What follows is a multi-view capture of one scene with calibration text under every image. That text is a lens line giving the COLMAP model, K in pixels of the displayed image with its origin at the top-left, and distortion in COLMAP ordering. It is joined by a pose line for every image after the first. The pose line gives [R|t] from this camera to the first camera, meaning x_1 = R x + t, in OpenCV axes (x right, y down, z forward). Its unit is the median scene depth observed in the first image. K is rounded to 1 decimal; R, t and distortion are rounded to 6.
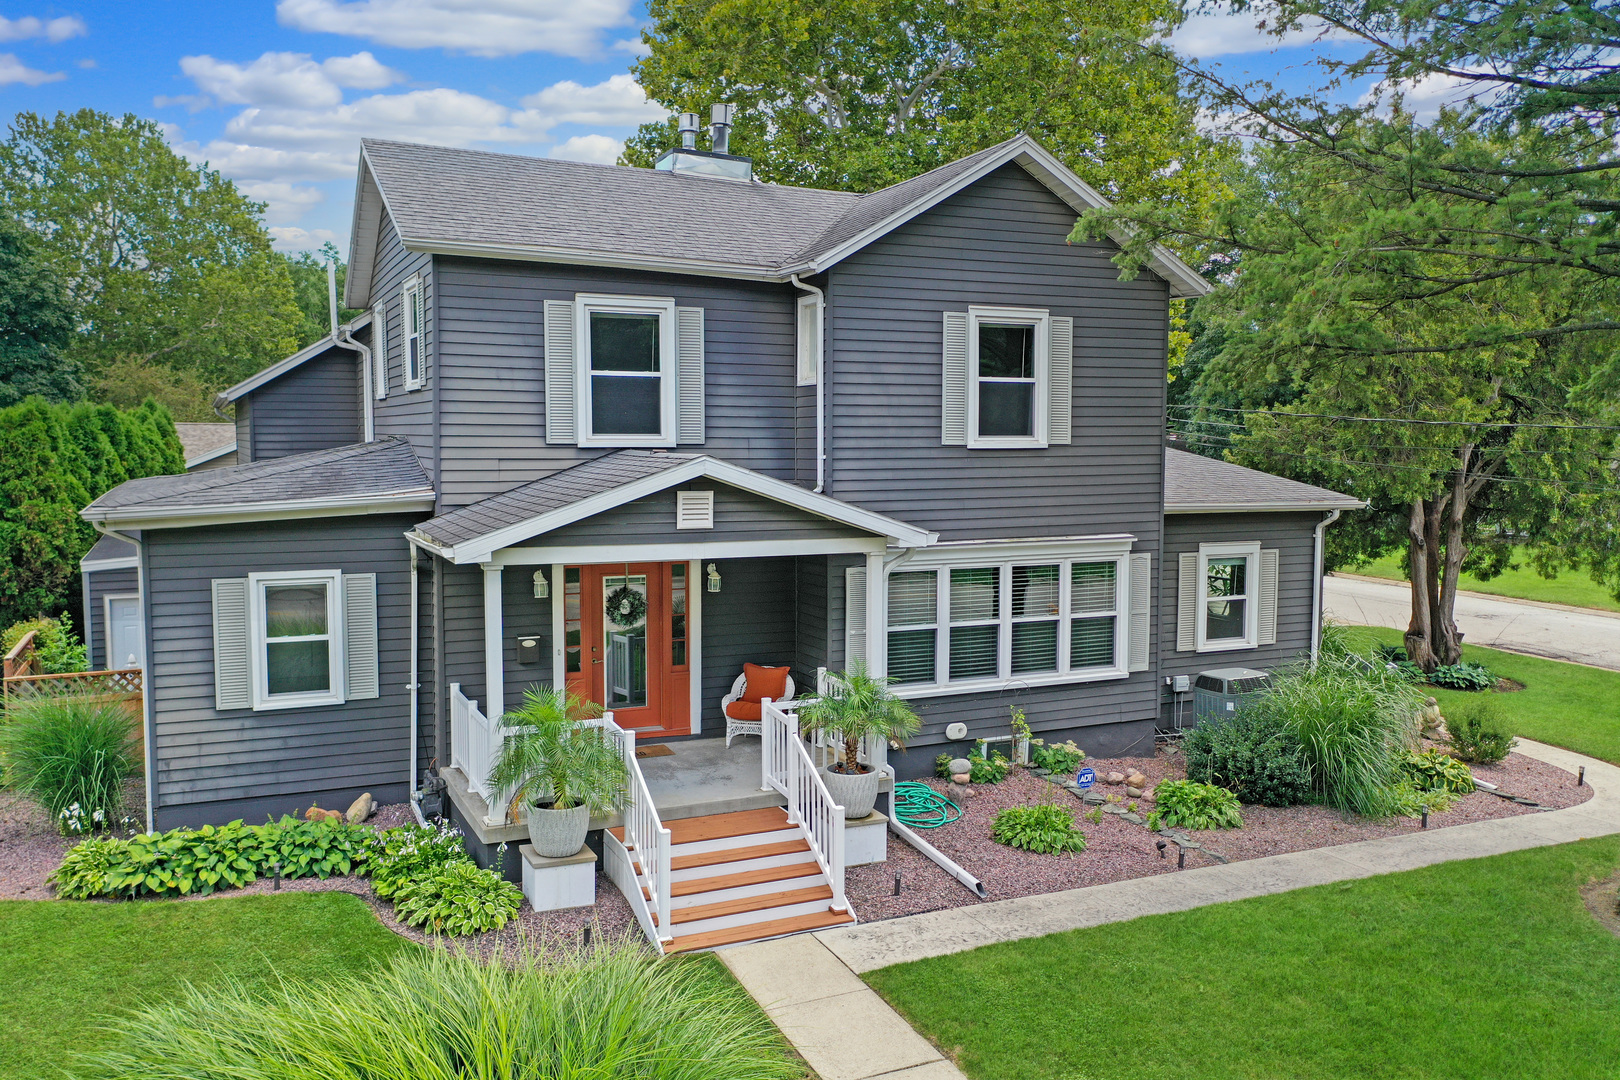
lens RADIAL K [[1308.2, 0, 799.2], [0, 1308.2, 557.0], [0, 0, 1]] dist [0.008961, 0.016533]
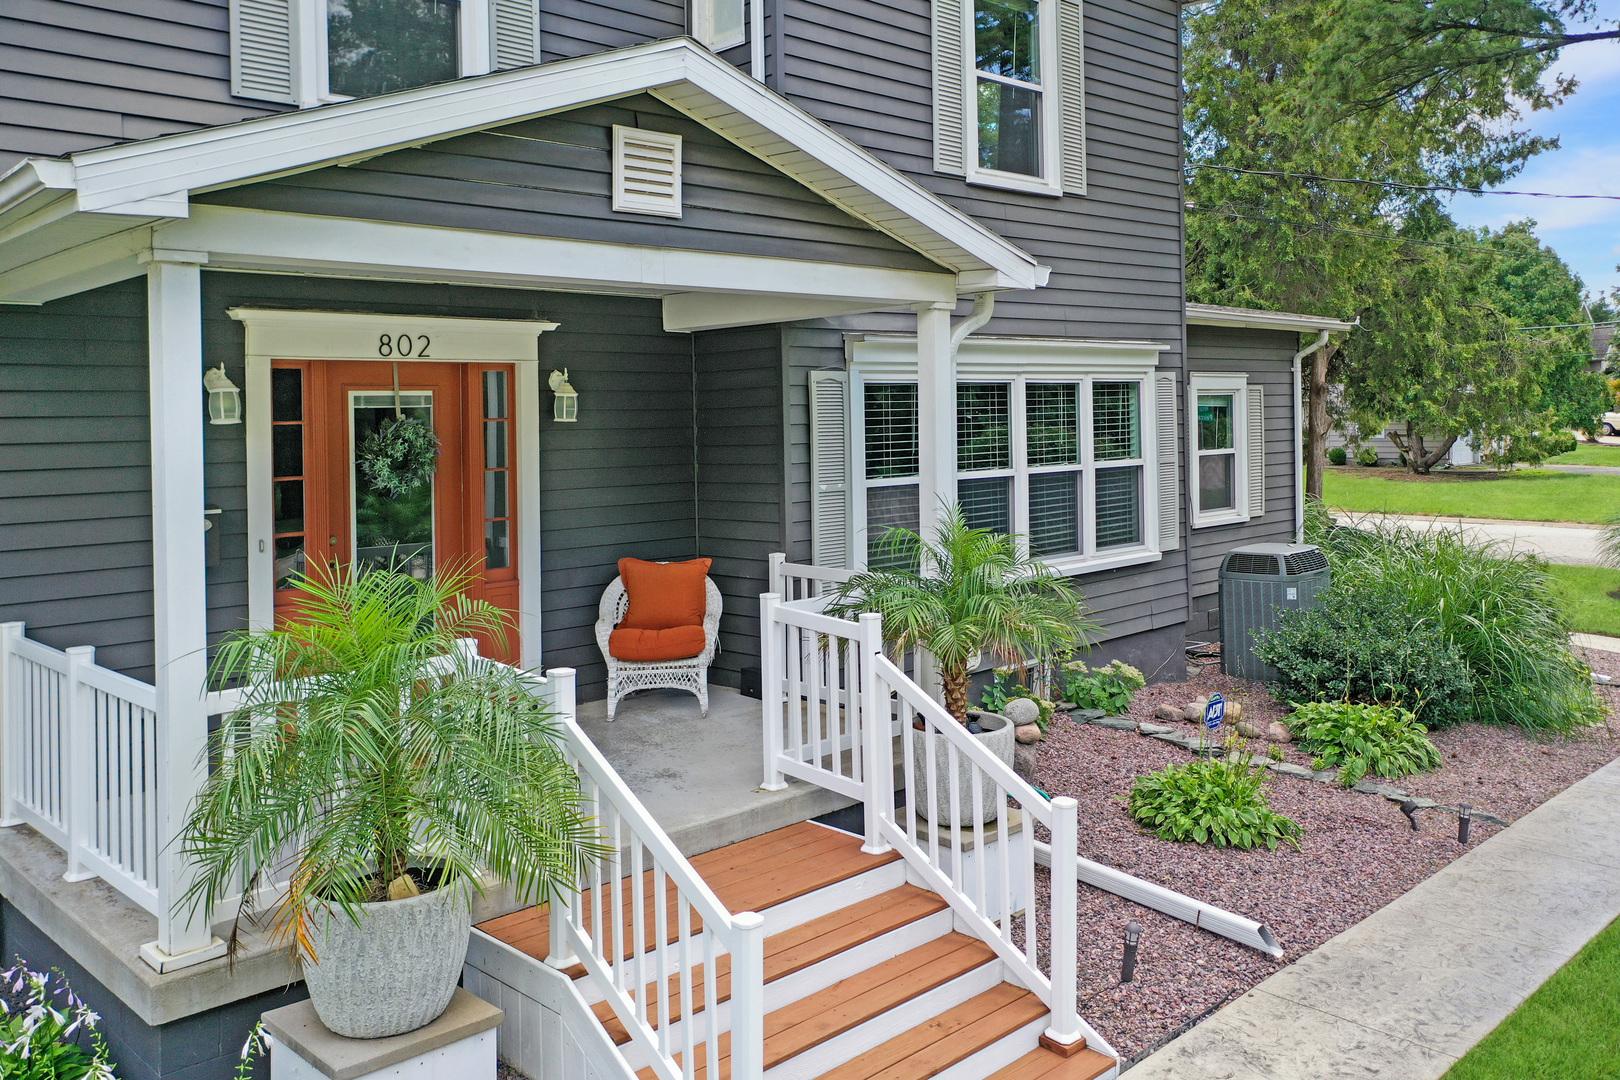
lens RADIAL K [[1308.2, 0, 783.1], [0, 1308.2, 439.1], [0, 0, 1]] dist [0.008961, 0.016533]
pose [[0.947207, -0.029692, 0.319246, -0.154253], [0.056508, 0.995576, -0.075065, 0.078988], [-0.315605, 0.089142, 0.944694, 0.484585]]
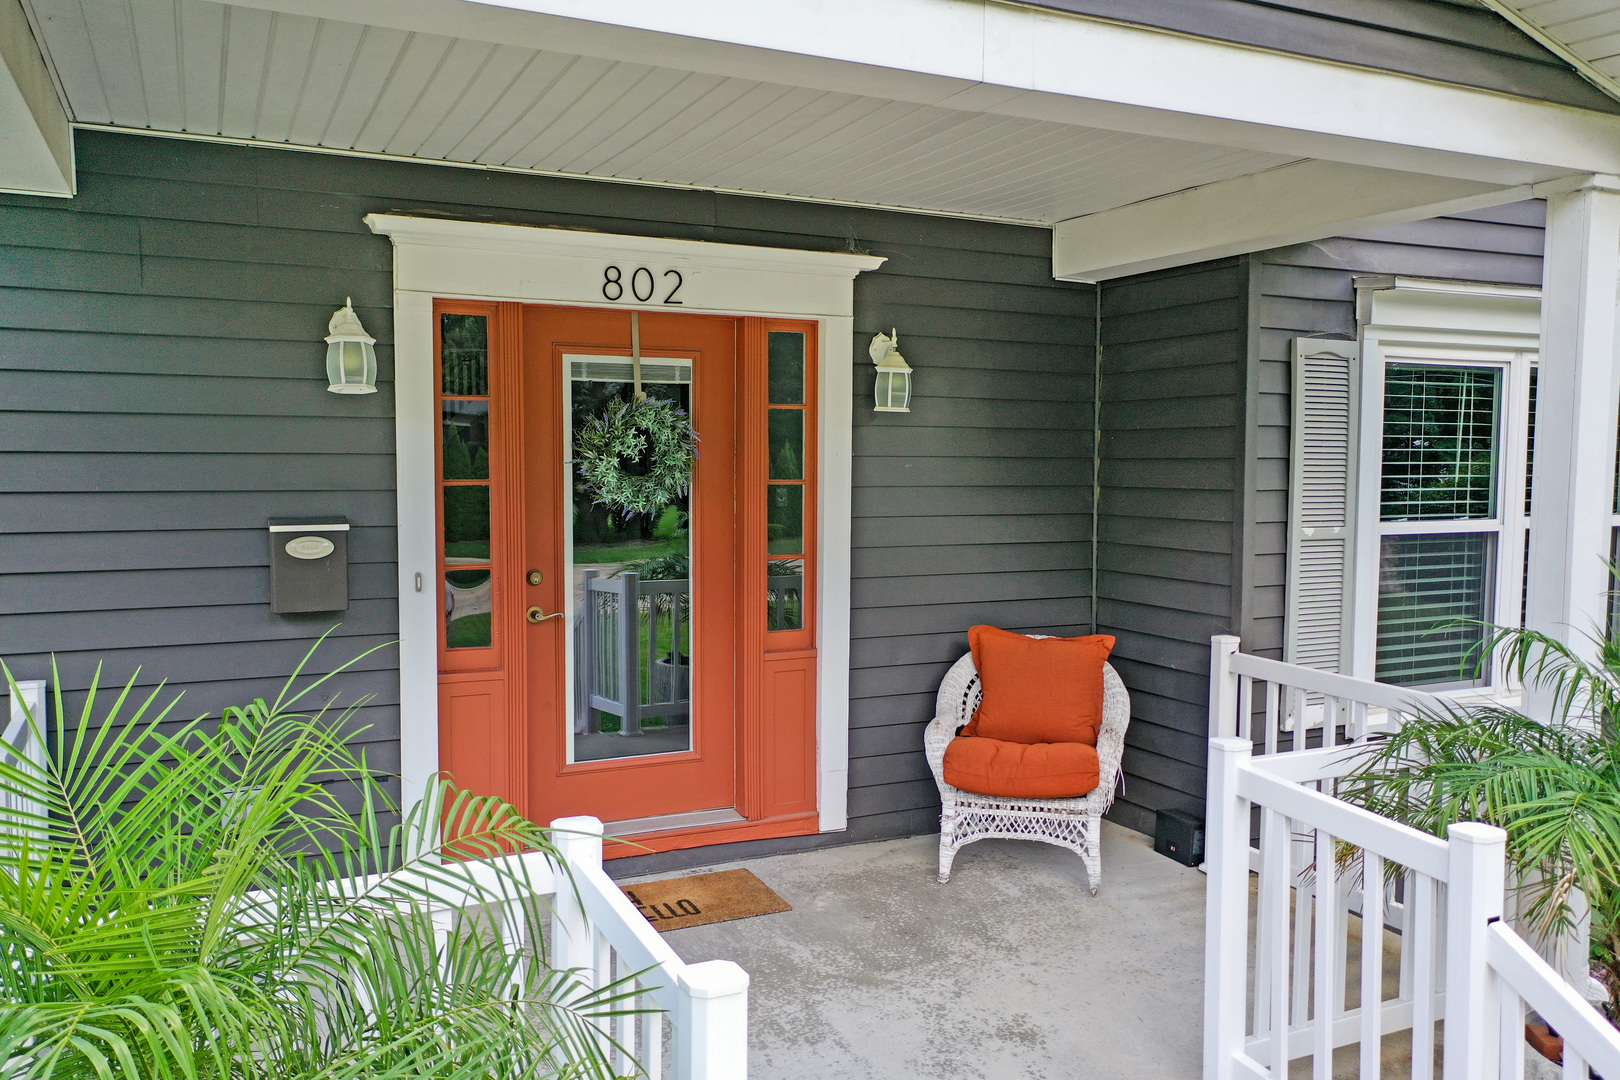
lens RADIAL K [[1308.2, 0, 807.1], [0, 1308.2, 500.0], [0, 0, 1]] dist [0.008961, 0.016533]
pose [[0.999352, 0.001570, 0.035961, -0.101966], [0.000459, 0.998410, -0.056361, 0.069353], [-0.035992, 0.056341, 0.997763, 0.675863]]
